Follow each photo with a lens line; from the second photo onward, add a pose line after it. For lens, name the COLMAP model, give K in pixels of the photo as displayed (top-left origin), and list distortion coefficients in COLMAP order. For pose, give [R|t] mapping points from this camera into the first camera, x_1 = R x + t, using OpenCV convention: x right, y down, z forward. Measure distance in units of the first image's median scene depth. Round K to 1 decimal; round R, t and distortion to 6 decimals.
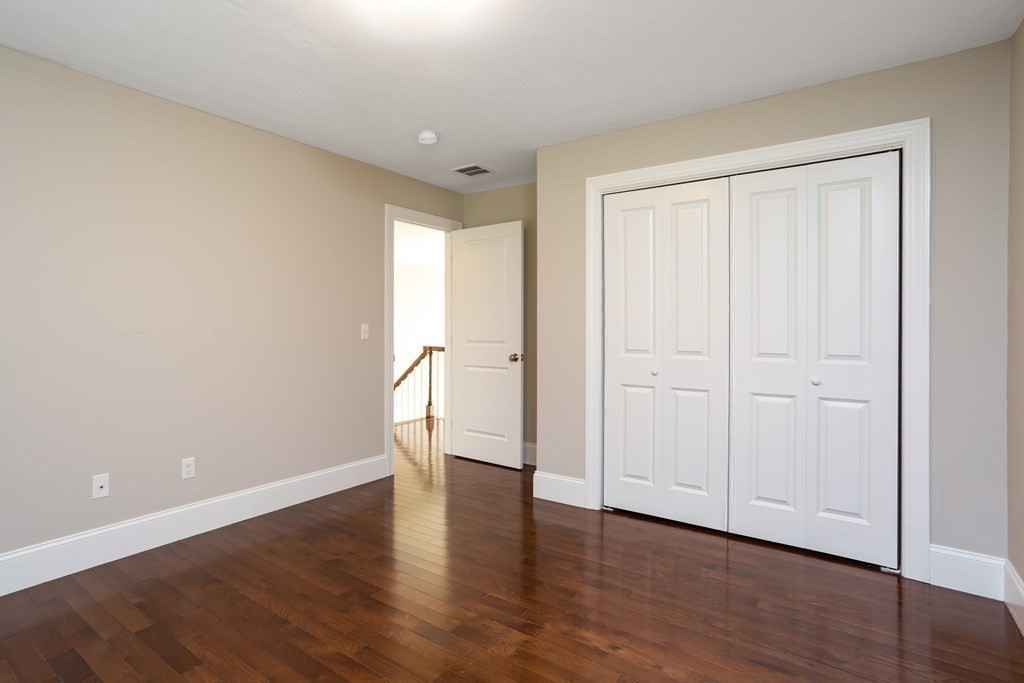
lens RADIAL K [[525.2, 0, 509.1], [0, 525.2, 327.6], [0, 0, 1]] dist [0.000410, 0.000700]
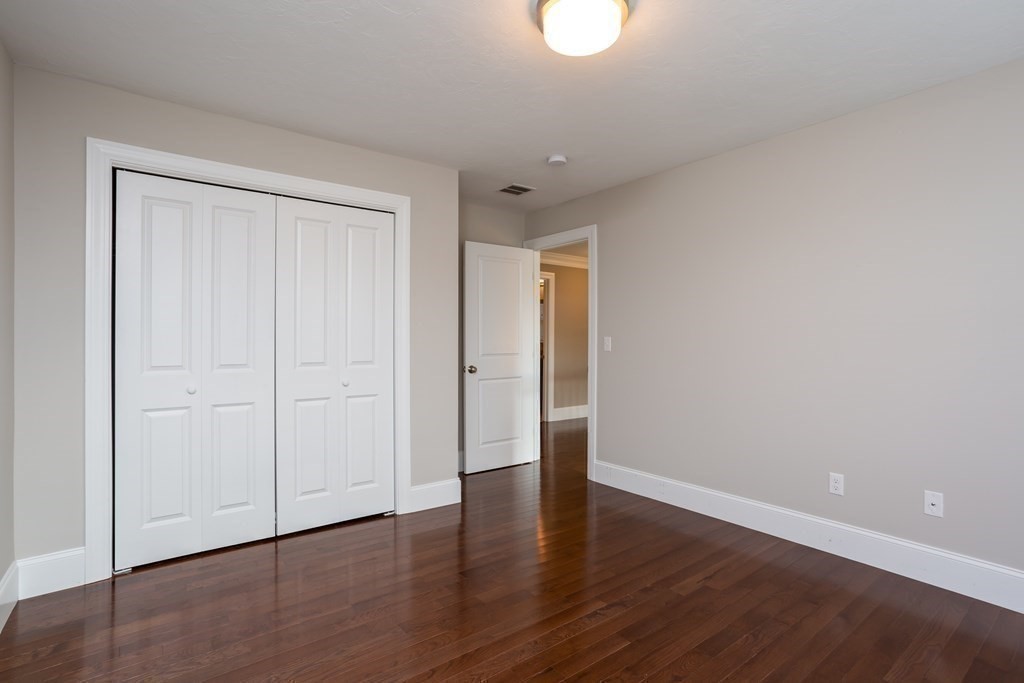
lens RADIAL K [[493.3, 0, 507.8], [0, 493.3, 337.6], [0, 0, 1]] dist [-0.019225, 0.001420]
pose [[0.305001, 0.003944, 0.952344, -0.326928], [-0.000513, 0.999992, -0.003977, -0.000484], [-0.952352, 0.000725, 0.305001, 0.233339]]
